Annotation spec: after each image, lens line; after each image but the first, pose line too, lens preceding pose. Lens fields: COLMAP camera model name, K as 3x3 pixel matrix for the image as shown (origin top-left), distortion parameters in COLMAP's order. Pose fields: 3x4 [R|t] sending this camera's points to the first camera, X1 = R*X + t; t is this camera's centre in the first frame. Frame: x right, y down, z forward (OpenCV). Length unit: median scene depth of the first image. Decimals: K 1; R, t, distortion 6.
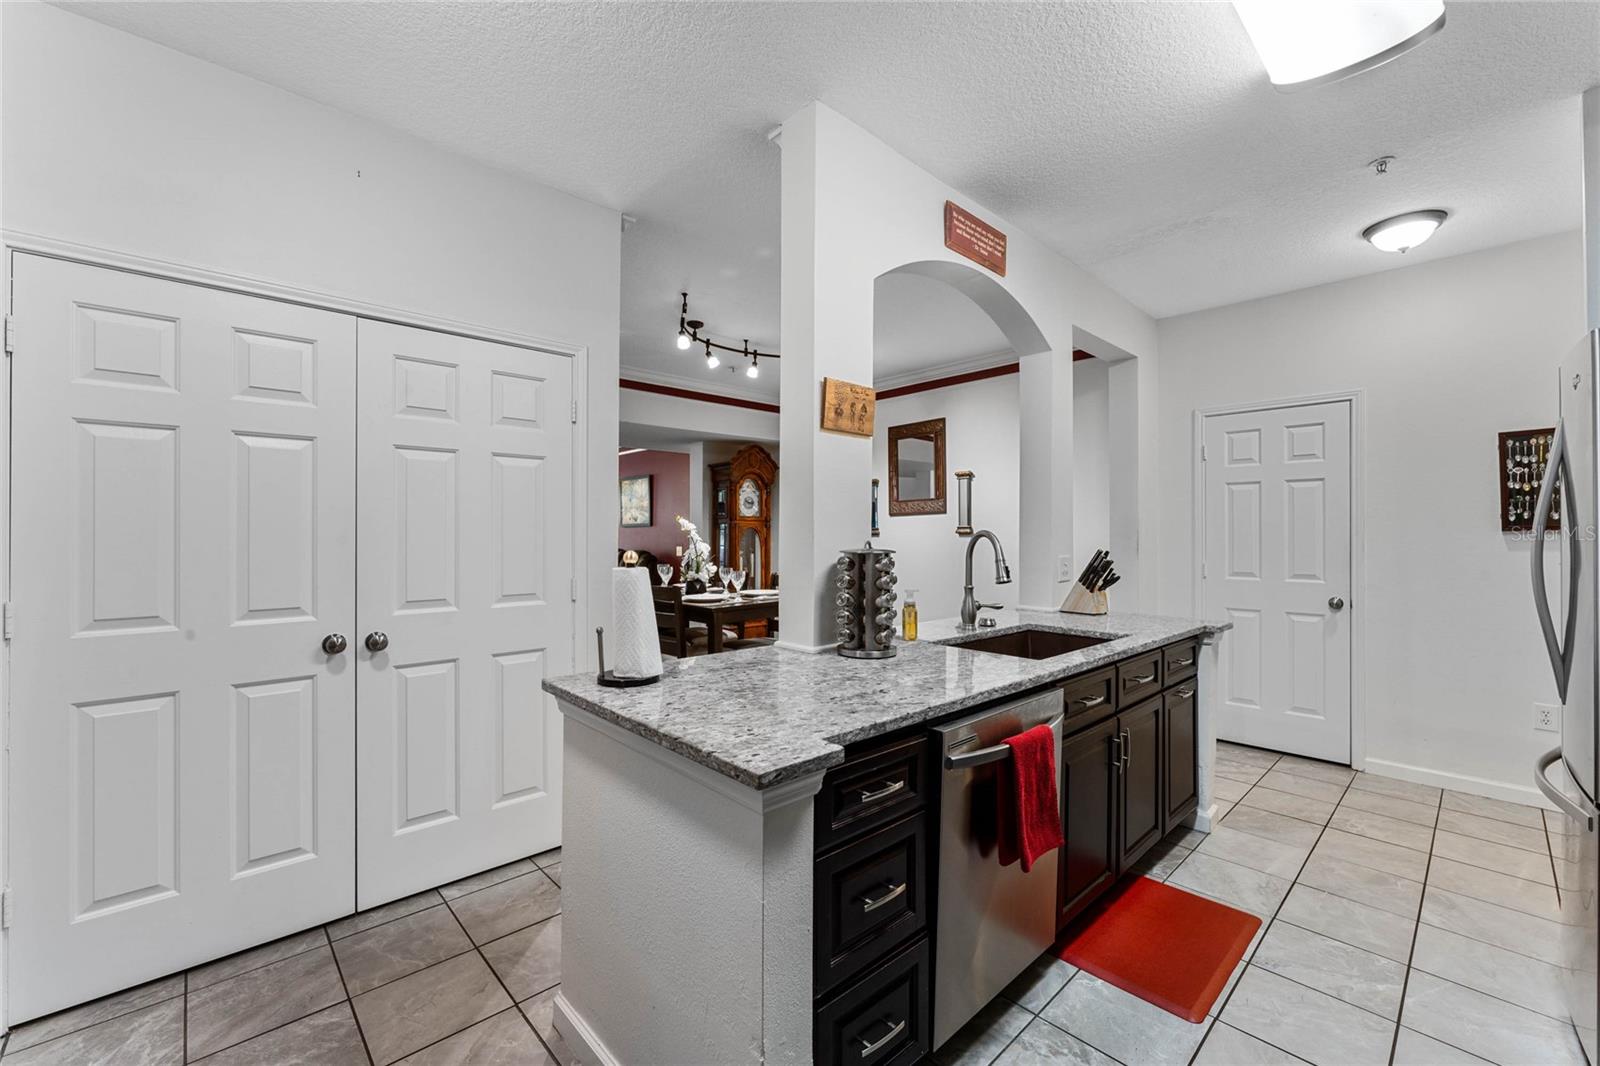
lens RADIAL K [[652.1, 0, 801.6], [0, 652.1, 525.9], [0, 0, 1]] dist [-0.000998, -0.000219]
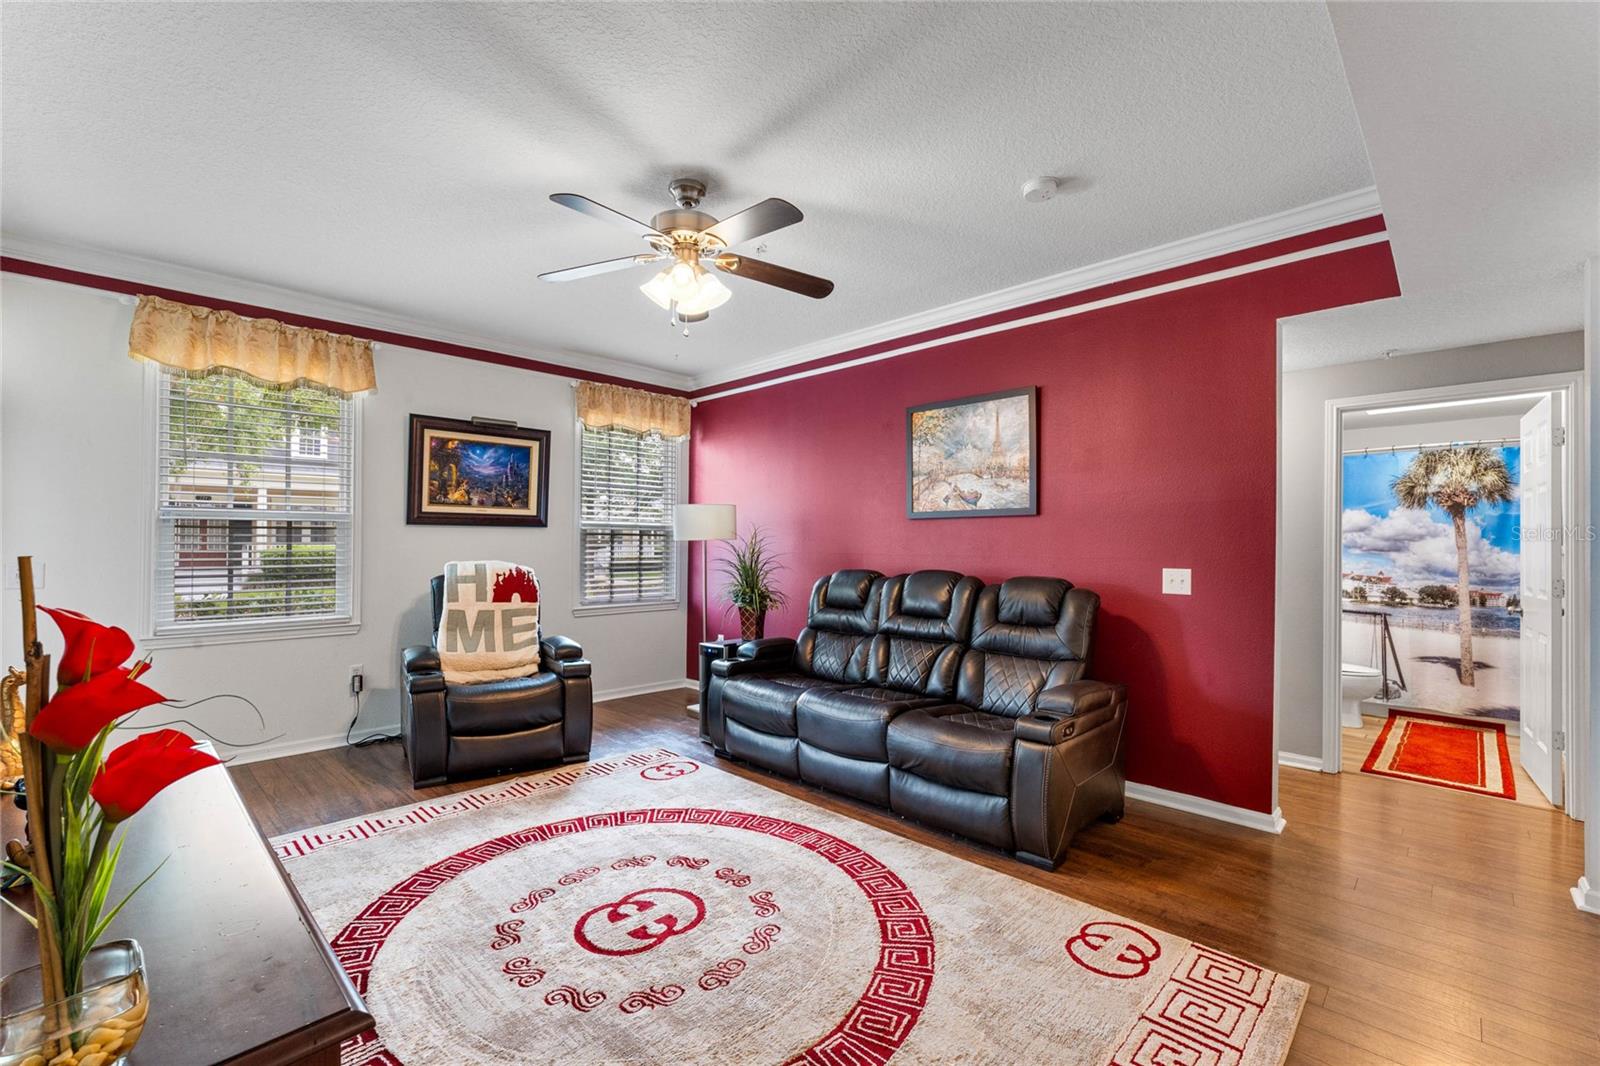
lens RADIAL K [[683.1, 0, 799.0], [0, 683.1, 542.1], [0, 0, 1]] dist [-0.001326, -0.000038]
pose [[0.999391, 0.008406, 0.033859, -1.255073], [-0.008832, 0.999884, 0.012442, 0.041674], [-0.033750, -0.012733, 0.999349, 1.878276]]
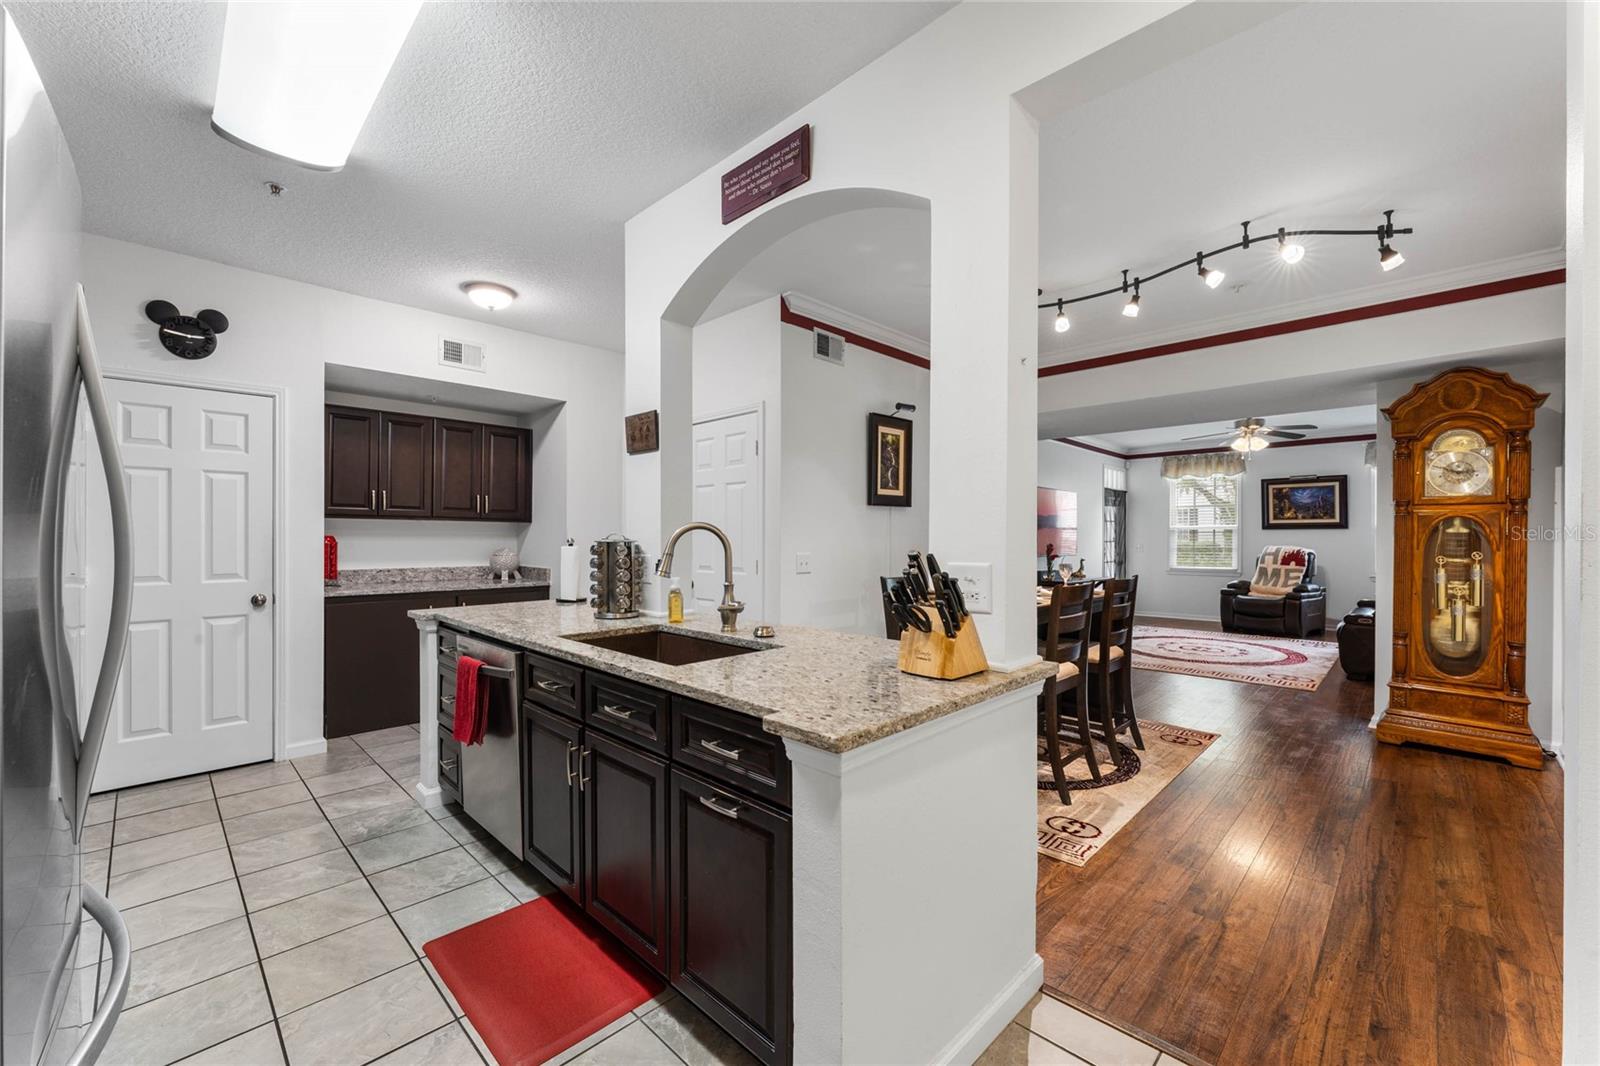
lens RADIAL K [[644.5, 0, 799.6], [0, 644.5, 534.2], [0, 0, 1]] dist [-0.000944, 0.000032]
pose [[0.039037, -0.003045, -0.999233, 1.088880], [0.015576, 0.999876, -0.002439, 0.024442], [0.999116, -0.015469, 0.039080, 0.997137]]
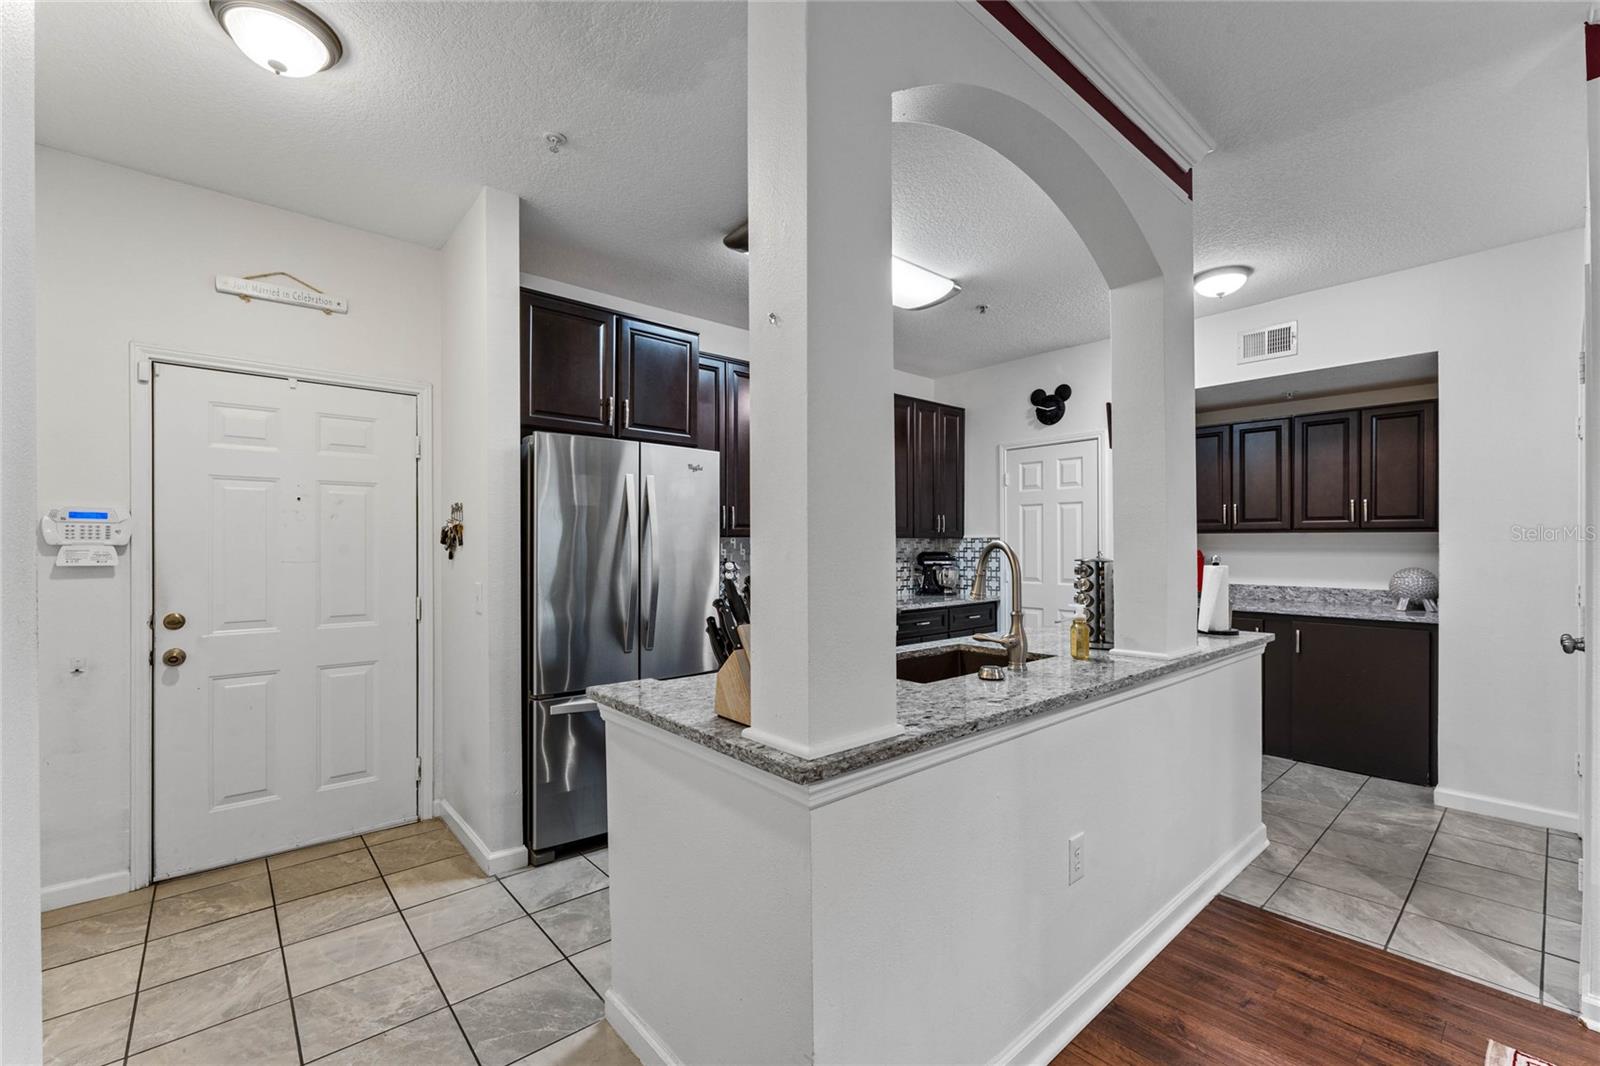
lens RADIAL K [[675.0, 0, 796.6], [0, 675.0, 545.2], [0, 0, 1]] dist [-0.002983, 0.000006]
pose [[-0.998904, 0.000556, 0.046809, 0.445184], [-0.000286, 0.999838, -0.017974, 0.025147], [-0.046811, -0.017968, -0.998742, 1.690181]]
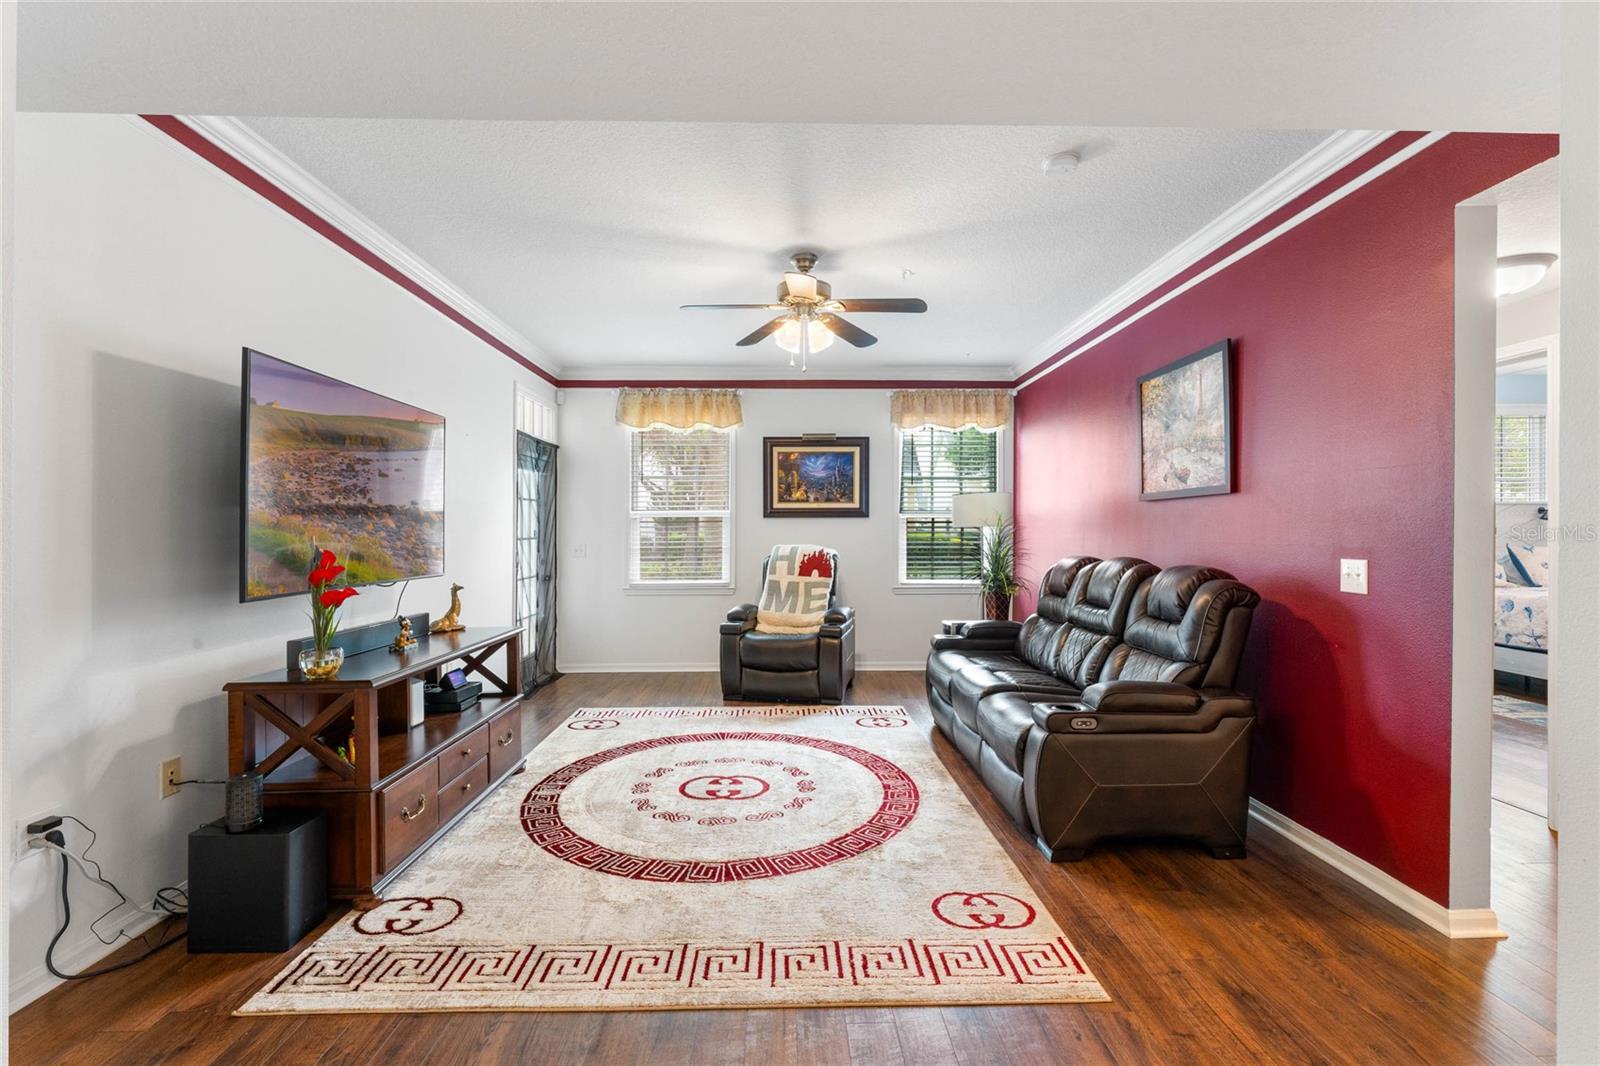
lens RADIAL K [[728.4, 0, 801.6], [0, 728.4, 529.7], [0, 0, 1]] dist [-0.001259, -0.000563]
pose [[0.743021, 0.001112, -0.669267, -0.468469], [0.009545, 0.999879, 0.012259, 0.039581], [0.669200, -0.015497, 0.742921, 1.847260]]
